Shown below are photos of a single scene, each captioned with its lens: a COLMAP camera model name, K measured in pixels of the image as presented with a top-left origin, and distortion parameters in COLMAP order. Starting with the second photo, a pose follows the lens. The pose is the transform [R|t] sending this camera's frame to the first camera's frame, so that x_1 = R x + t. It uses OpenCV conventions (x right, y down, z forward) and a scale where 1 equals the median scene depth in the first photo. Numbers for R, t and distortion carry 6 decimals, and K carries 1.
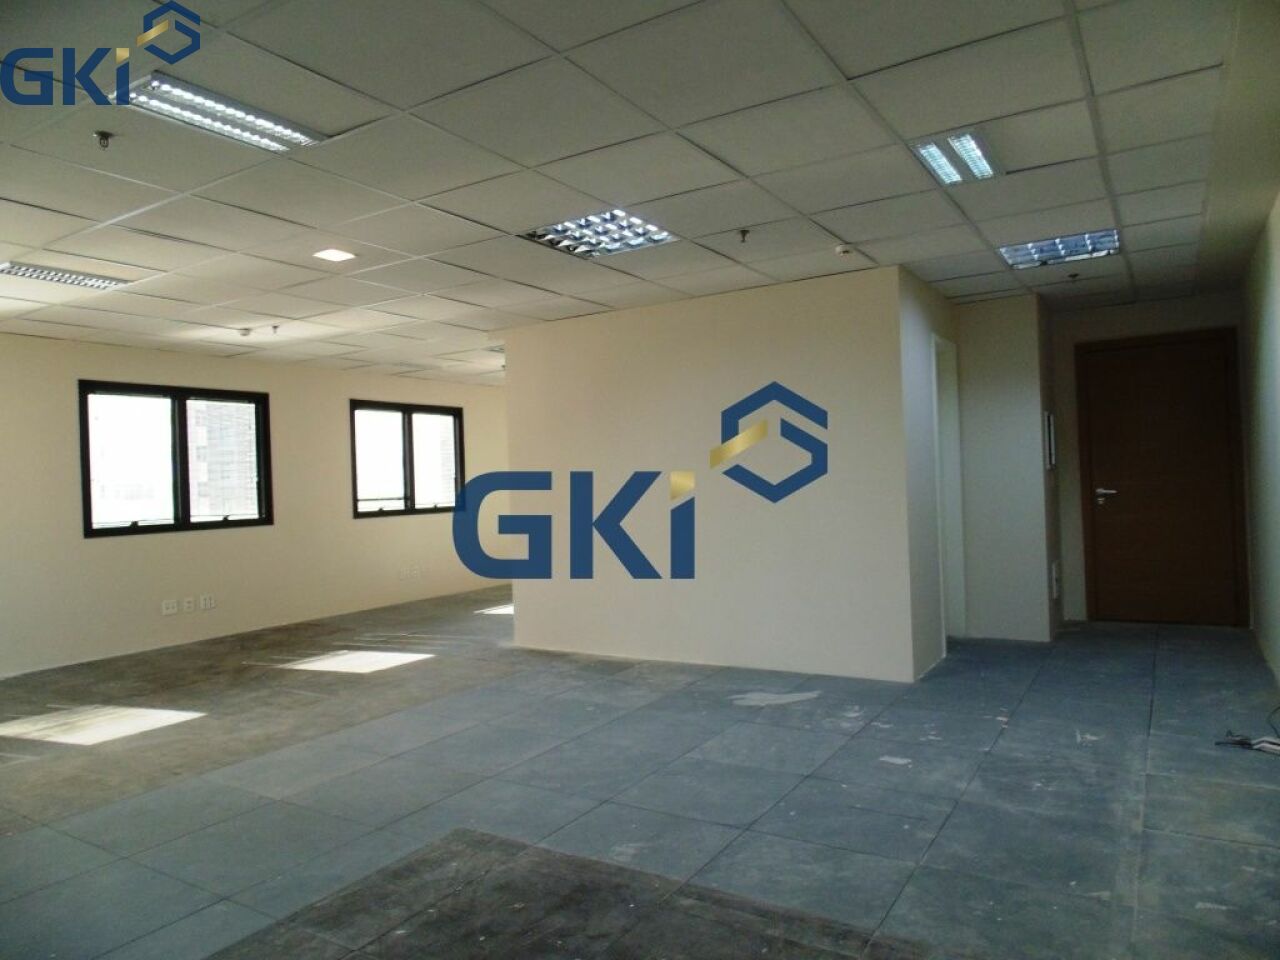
lens RADIAL K [[850.0, 0, 640.0], [0, 850.0, 480.0], [0, 0, 1]] dist [0.002793, -0.000873]
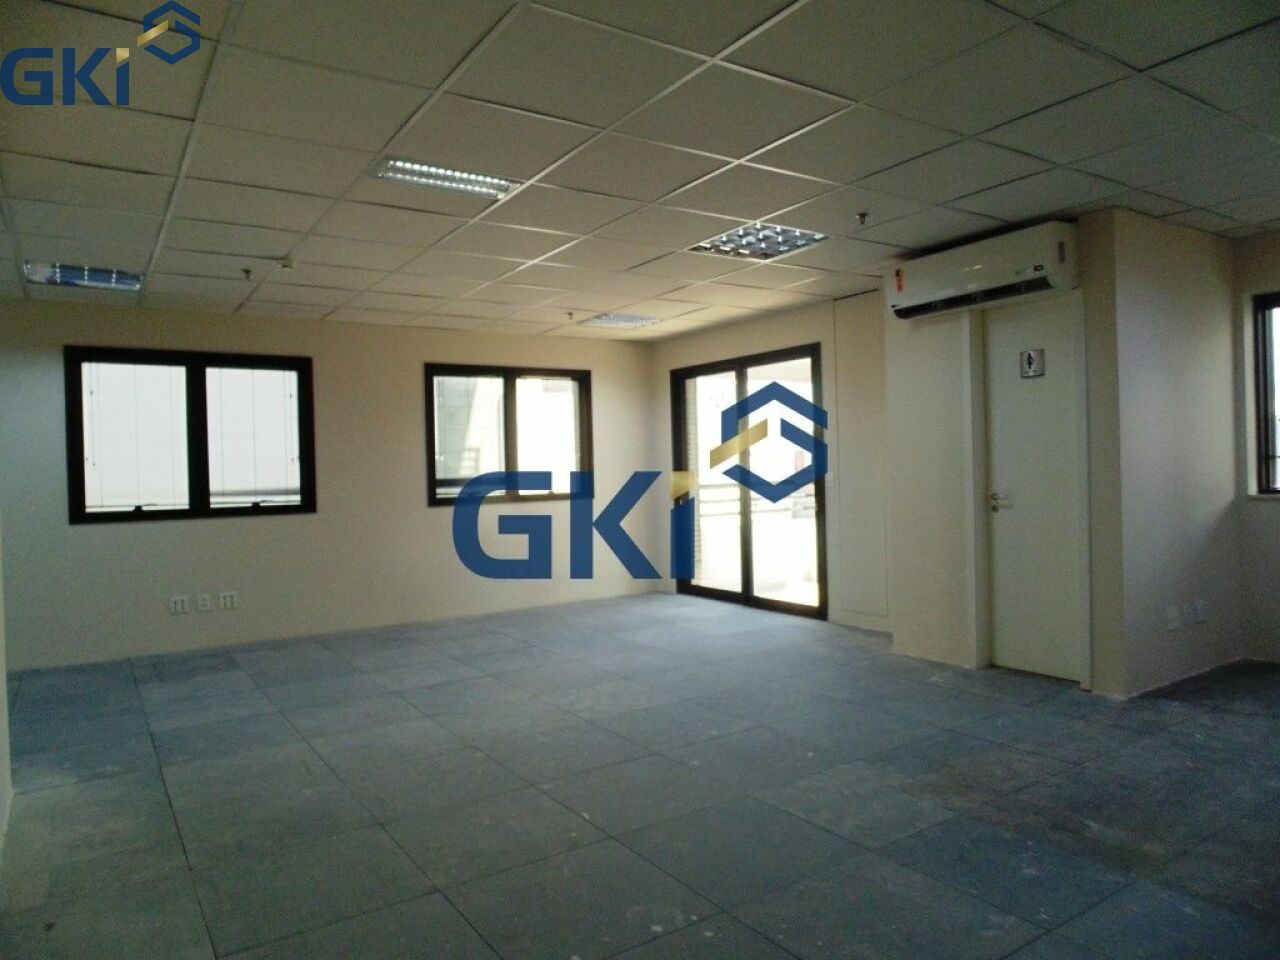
lens RADIAL K [[850.0, 0, 640.0], [0, 850.0, 480.0], [0, 0, 1]] dist [0.002793, -0.000873]
pose [[0.912231, 0.020007, -0.409188, 0.246013], [-0.007800, 0.999474, 0.031481, -0.010553], [0.409603, -0.025526, 0.911907, 0.409359]]
